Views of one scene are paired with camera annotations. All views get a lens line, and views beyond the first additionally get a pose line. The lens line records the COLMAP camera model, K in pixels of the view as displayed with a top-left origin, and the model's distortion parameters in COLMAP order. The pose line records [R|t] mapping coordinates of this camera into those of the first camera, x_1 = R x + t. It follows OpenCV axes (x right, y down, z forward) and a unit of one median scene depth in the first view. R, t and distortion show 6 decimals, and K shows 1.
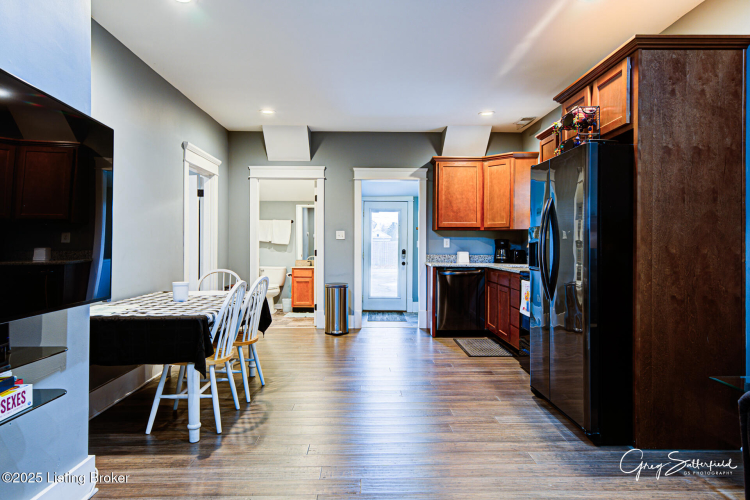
lens RADIAL K [[466.1, 0, 375.0], [0, 466.1, 250.0], [0, 0, 1]] dist [0.000997, 0.000153]
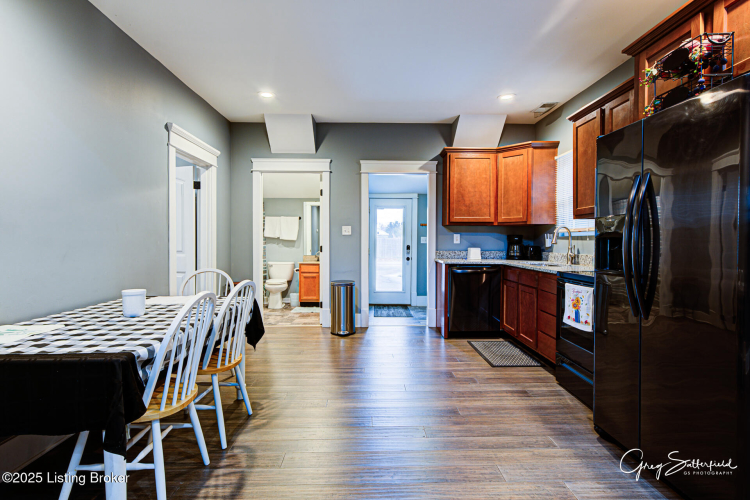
lens RADIAL K [[380.5, 0, 375.0], [0, 380.5, 250.0], [0, 0, 1]] dist [-0.001139, -0.000226]
pose [[1.000000, -0.000018, -0.000787, -0.015854], [0.000028, 0.999919, 0.012714, -0.001849], [0.000786, -0.012714, 0.999919, 0.223437]]
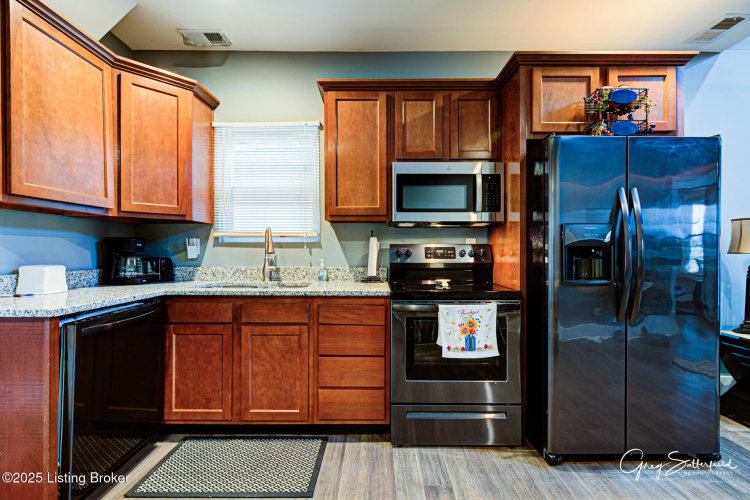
lens RADIAL K [[340.8, 0, 375.0], [0, 340.8, 250.0], [0, 0, 1]] dist [0.000579, 0.000143]
pose [[0.019275, -0.002926, 0.999810, -0.099656], [0.010000, 0.999946, 0.002733, -0.007961], [-0.999764, 0.009945, 0.019303, 0.740263]]
